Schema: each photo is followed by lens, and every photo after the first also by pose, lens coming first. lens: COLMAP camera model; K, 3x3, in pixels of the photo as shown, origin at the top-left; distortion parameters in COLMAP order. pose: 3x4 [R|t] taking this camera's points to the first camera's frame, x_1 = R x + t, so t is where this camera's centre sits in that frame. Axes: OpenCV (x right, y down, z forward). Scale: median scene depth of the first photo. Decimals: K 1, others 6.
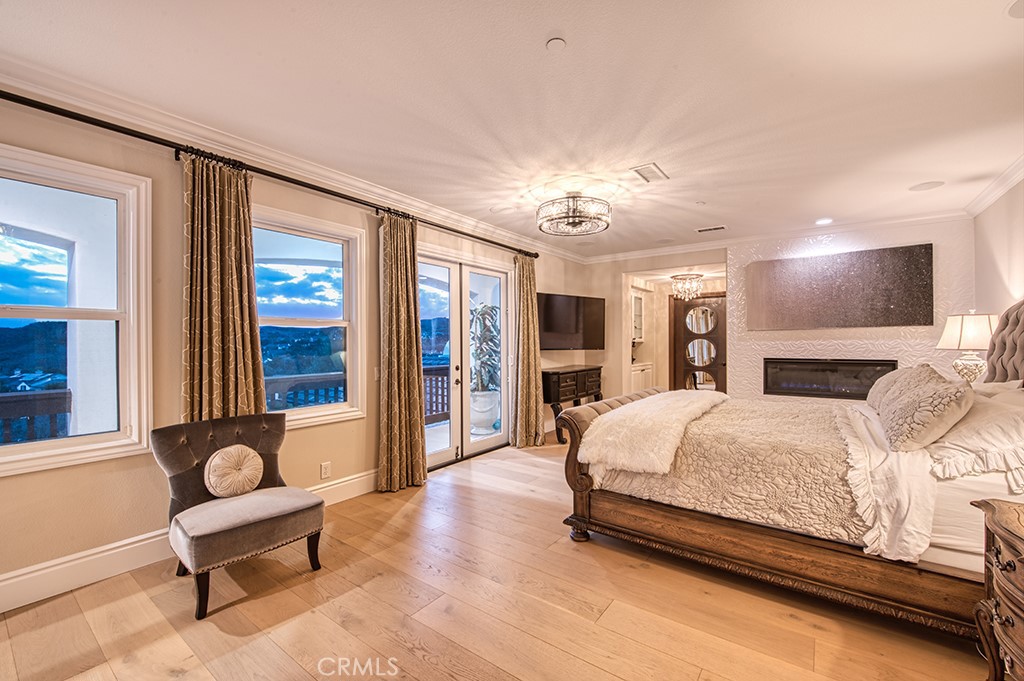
lens RADIAL K [[423.0, 0, 513.2], [0, 423.0, 340.9], [0, 0, 1]] dist [-0.004481, 0.000546]
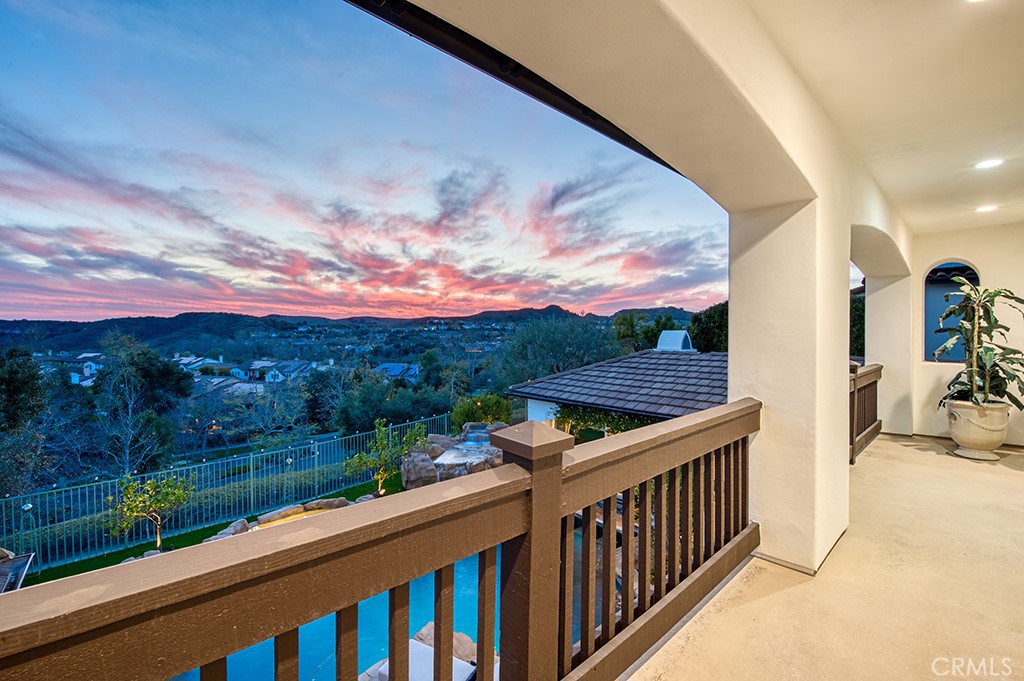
lens RADIAL K [[423.0, 0, 511.3], [0, 423.0, 341.3], [0, 0, 1]] dist [-0.004481, 0.000546]
pose [[0.978697, 0.013151, -0.204889, -0.066250], [-0.008751, 0.999711, 0.022370, -0.000465], [0.205124, -0.020100, 0.978530, 0.097986]]
